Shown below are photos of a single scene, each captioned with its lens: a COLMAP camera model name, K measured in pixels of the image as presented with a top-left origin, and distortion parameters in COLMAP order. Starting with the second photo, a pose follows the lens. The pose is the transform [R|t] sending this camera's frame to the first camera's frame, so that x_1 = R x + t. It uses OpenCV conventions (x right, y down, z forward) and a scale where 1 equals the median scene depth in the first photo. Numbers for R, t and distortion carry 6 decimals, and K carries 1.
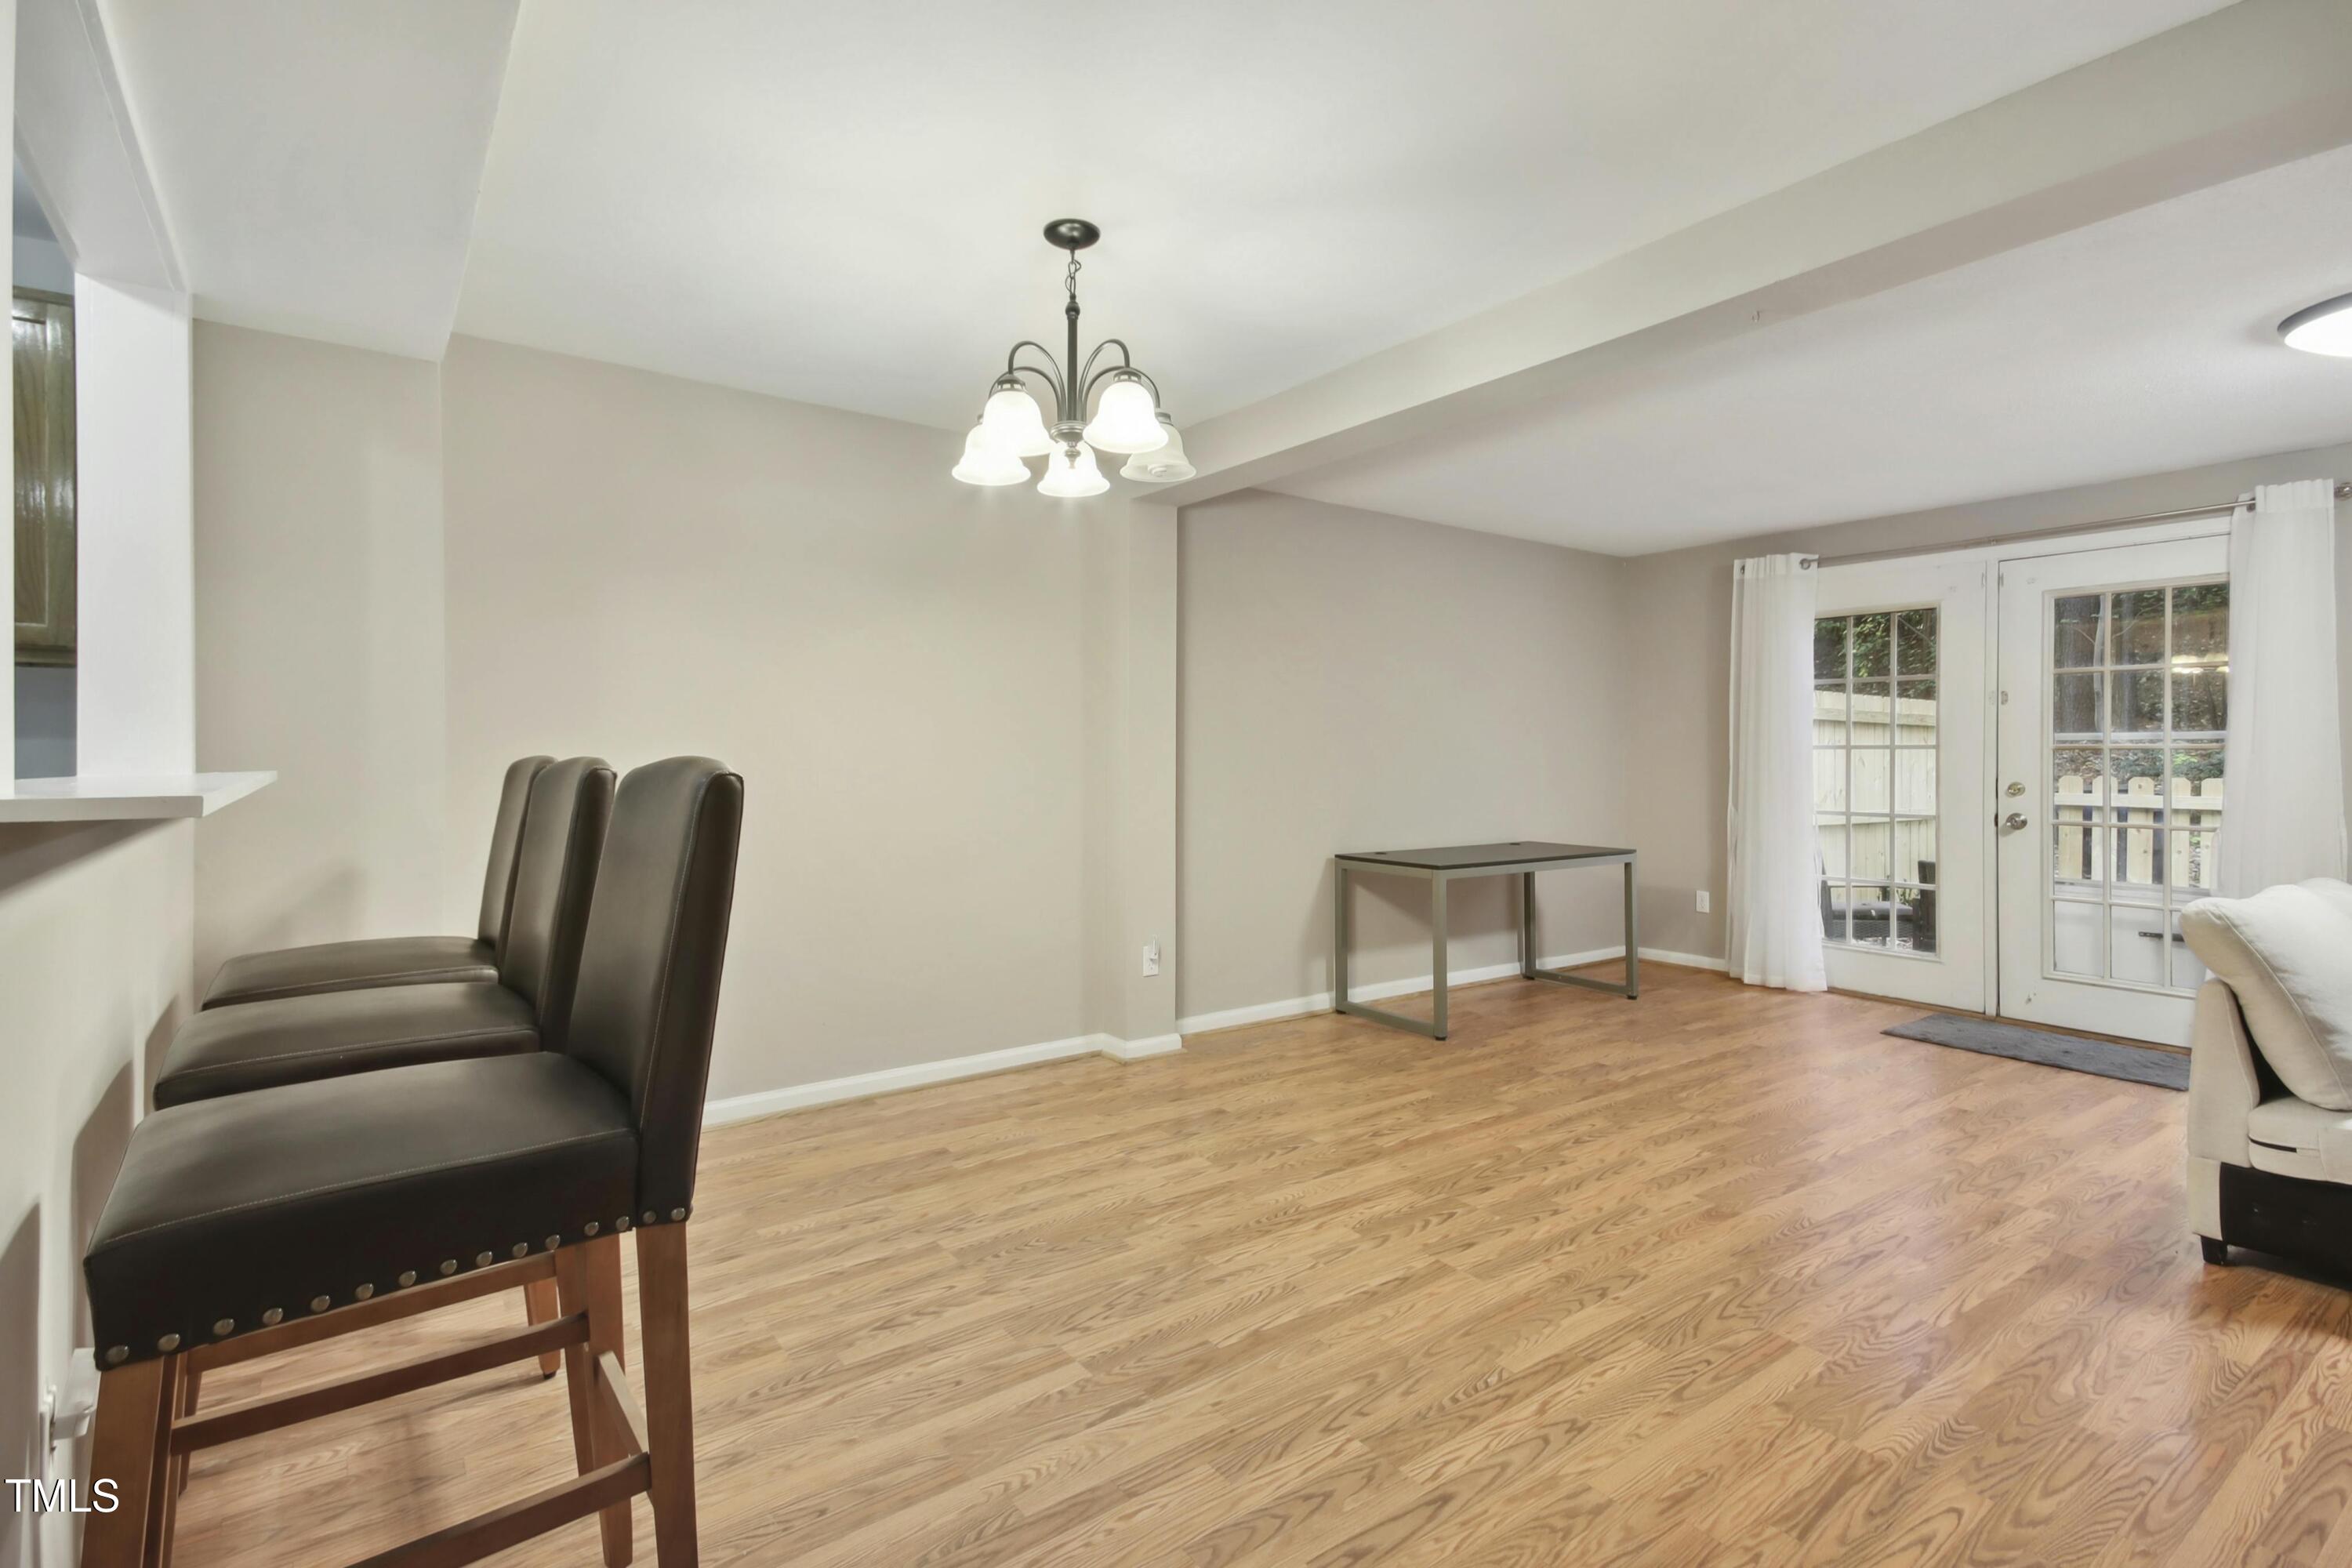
lens RADIAL K [[1105.9, 0, 1171.9], [0, 1105.9, 737.1], [0, 0, 1]] dist [0.043767, 0.000415]
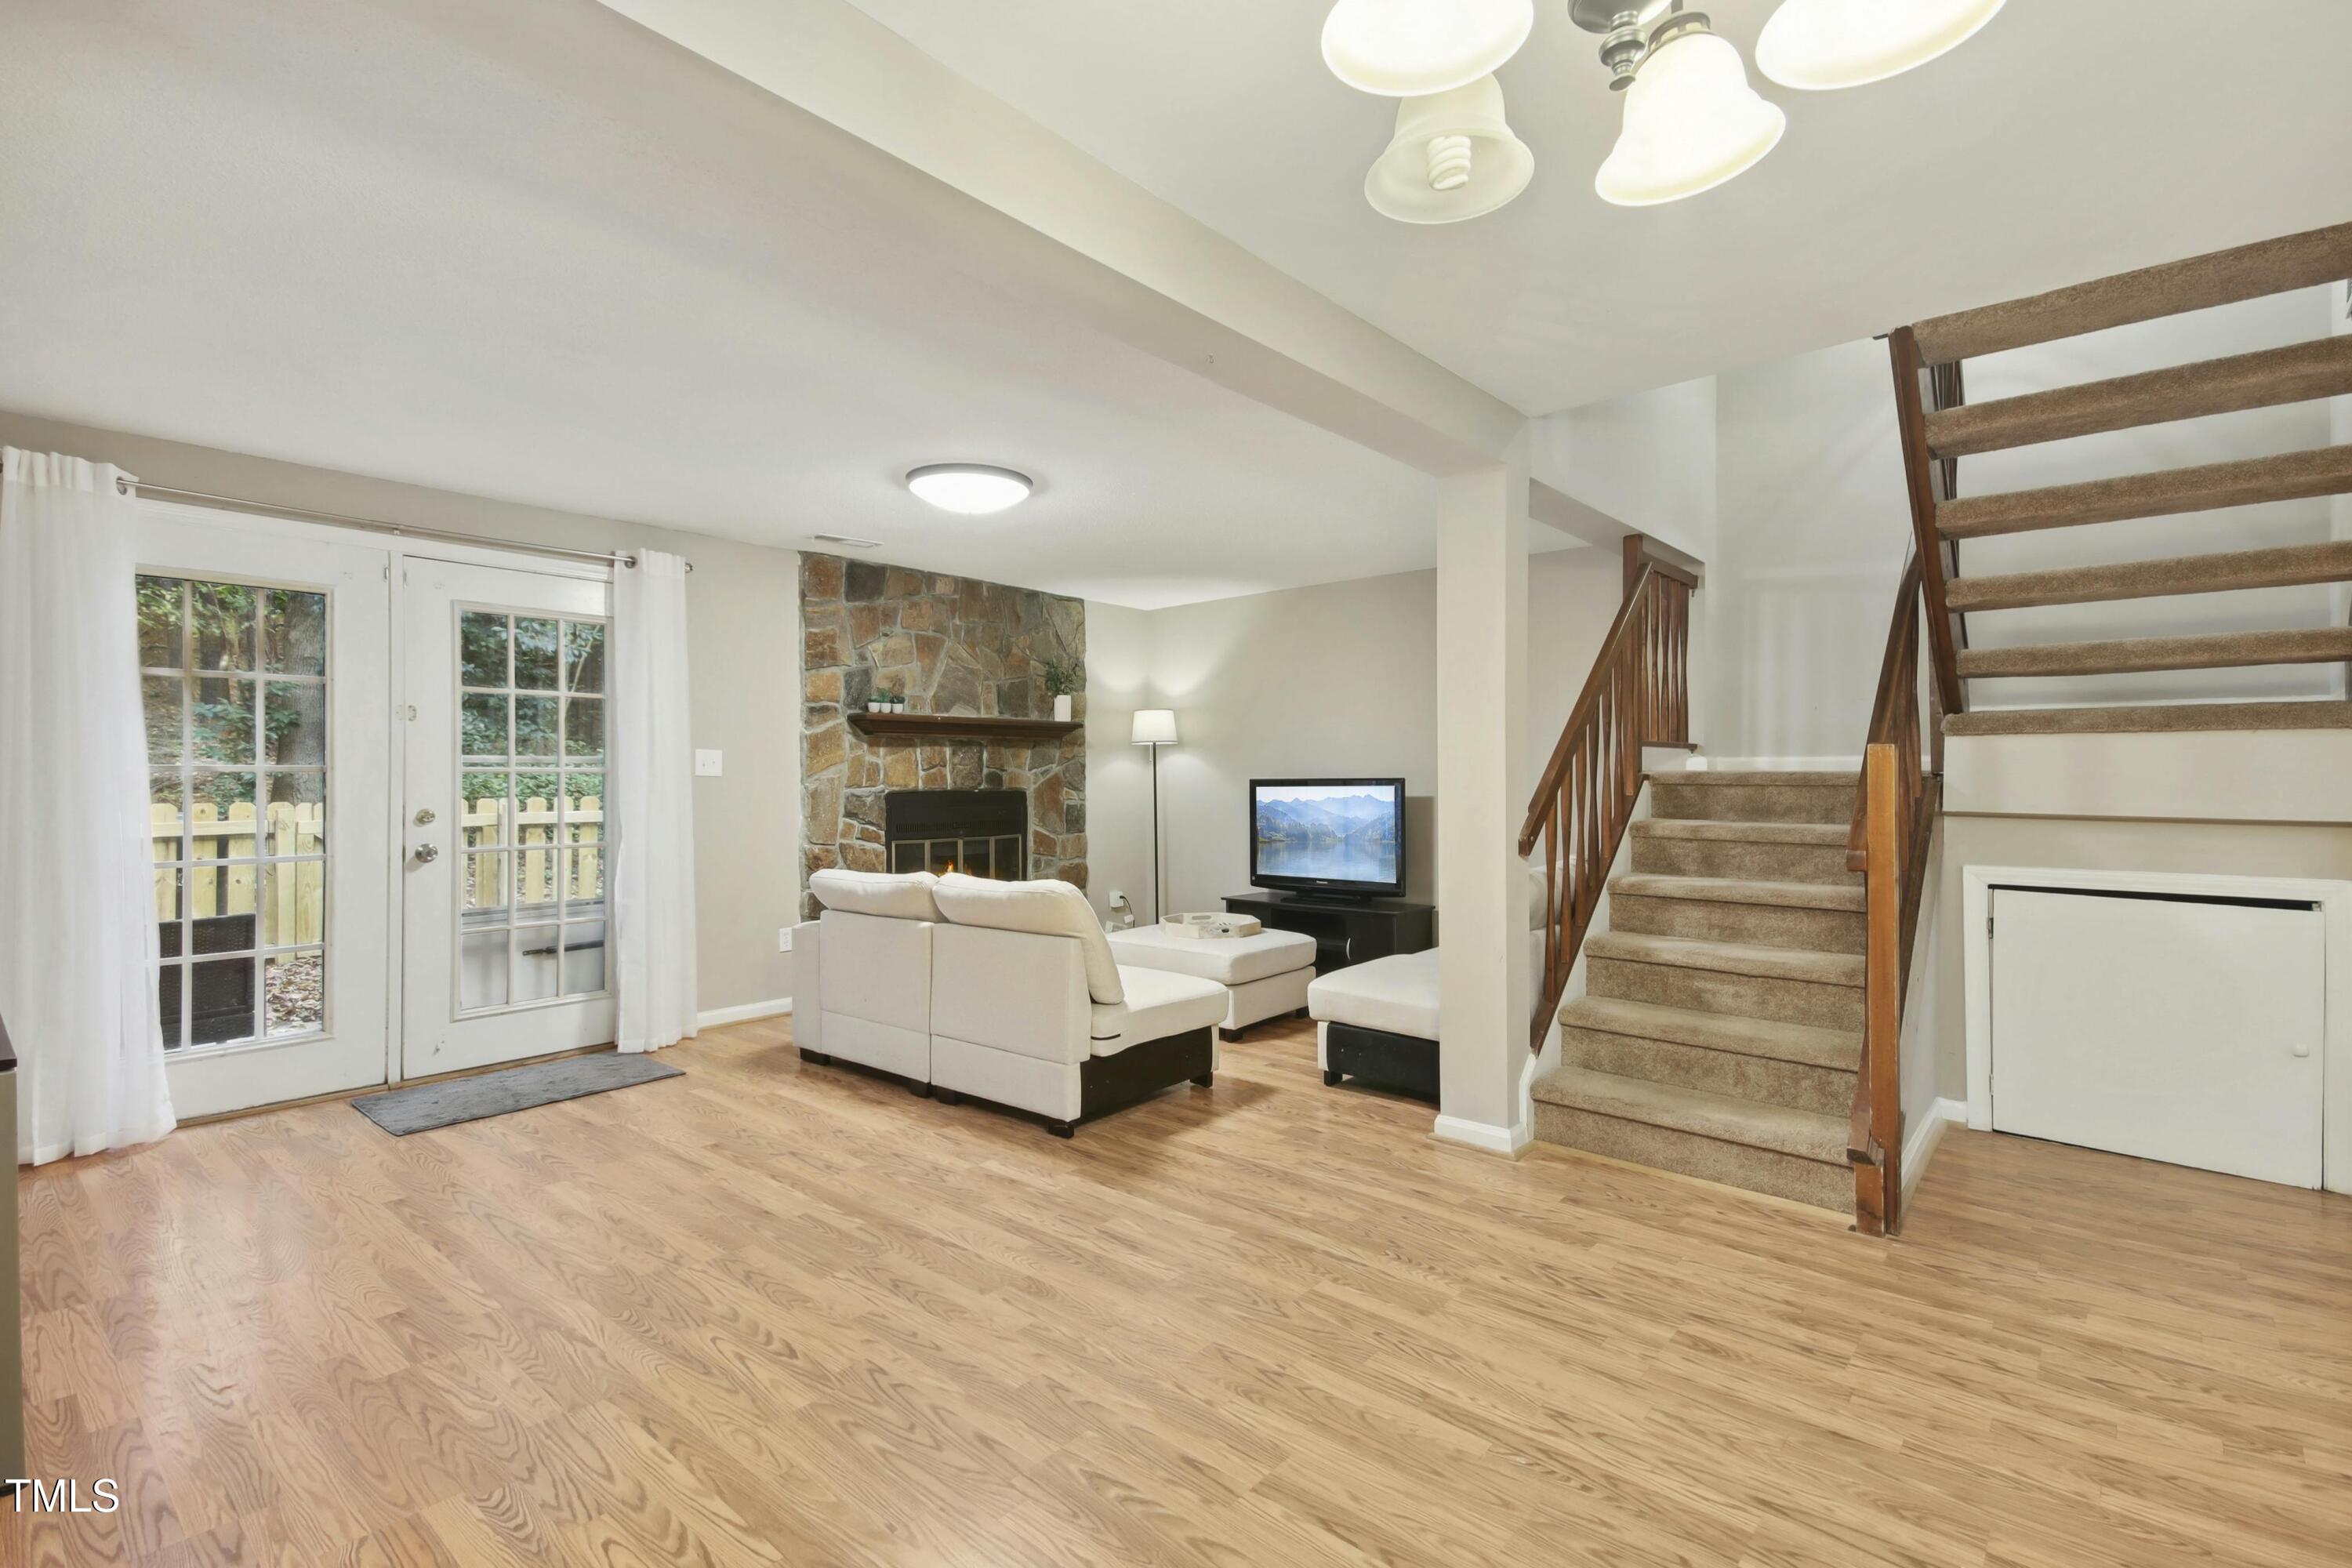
lens RADIAL K [[1082.4, 0, 1167.4], [0, 1082.4, 781.9], [0, 0, 1]] dist [0.045483, -0.011509]
pose [[-0.211176, -0.008147, 0.977414, -0.419125], [-0.012539, 0.999906, 0.005626, 0.011635], [-0.977368, -0.011068, -0.211258, 1.163991]]
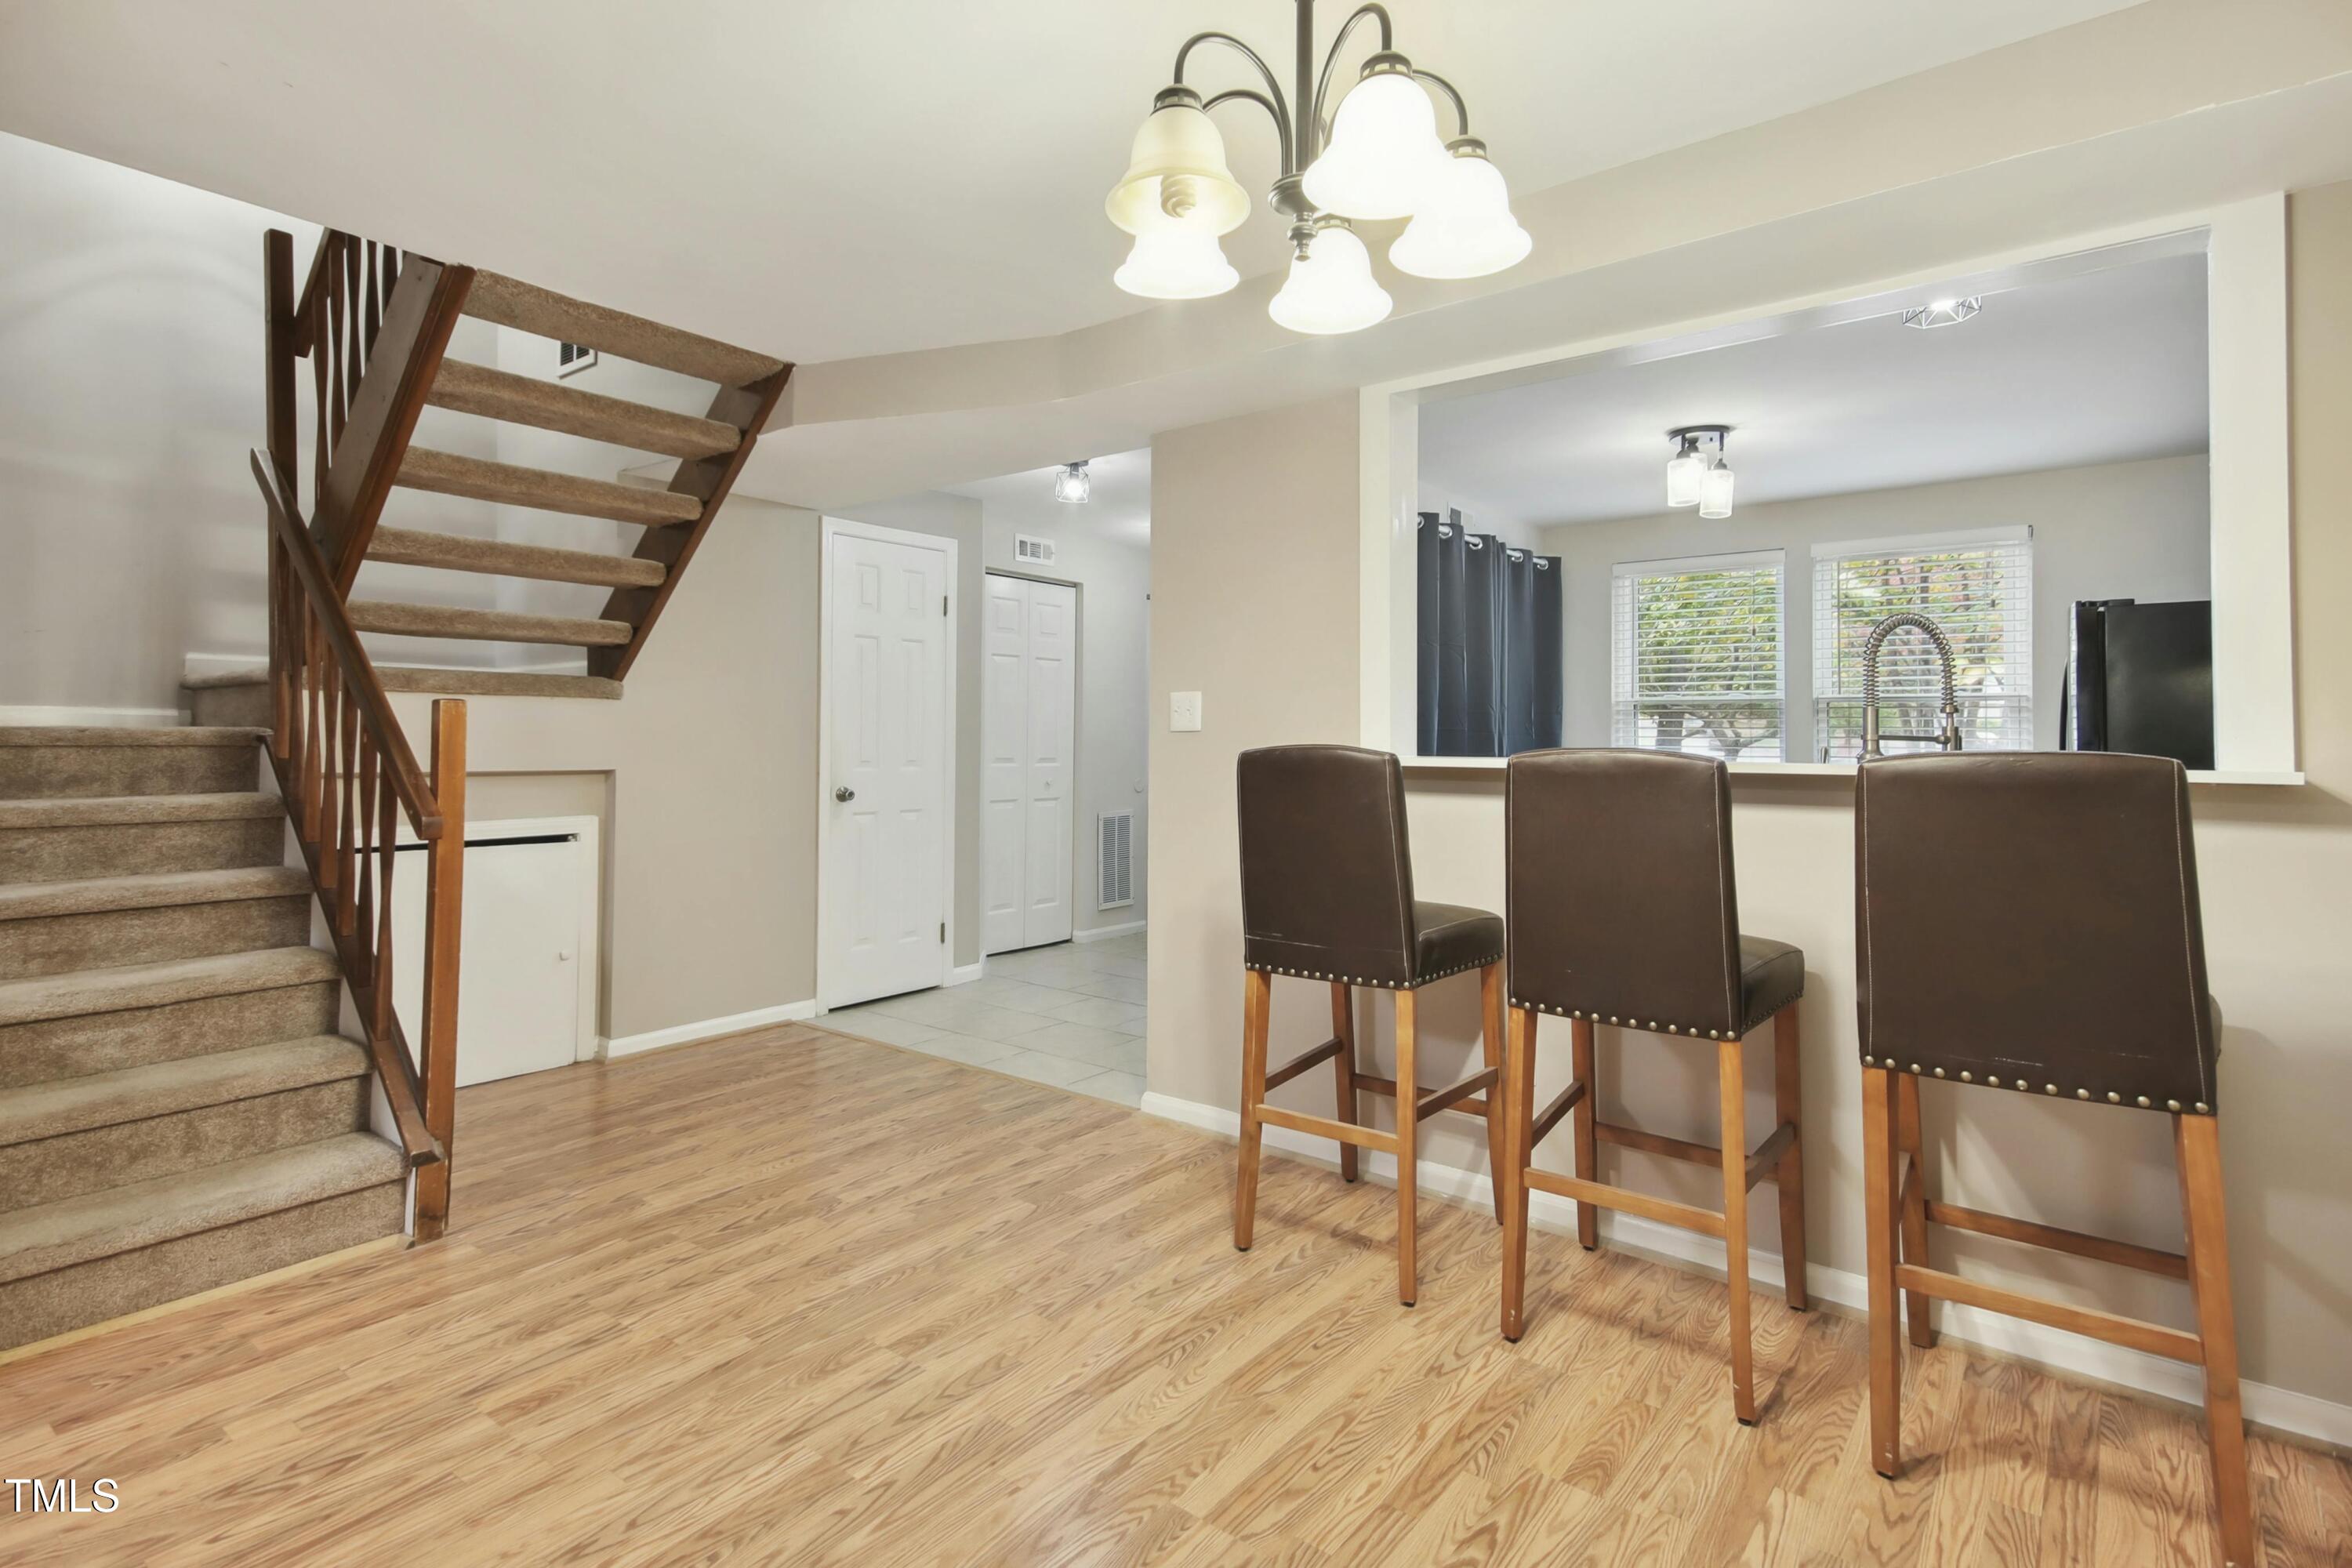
lens RADIAL K [[1165.7, 0, 1165.3], [0, 1165.7, 708.2], [0, 0, 1]] dist [0.057162, 0.000281]
pose [[-0.966069, -0.014075, -0.257901, 0.130874], [-0.004313, 0.999254, -0.038379, 0.018648], [0.258248, -0.035964, -0.965409, 1.464783]]
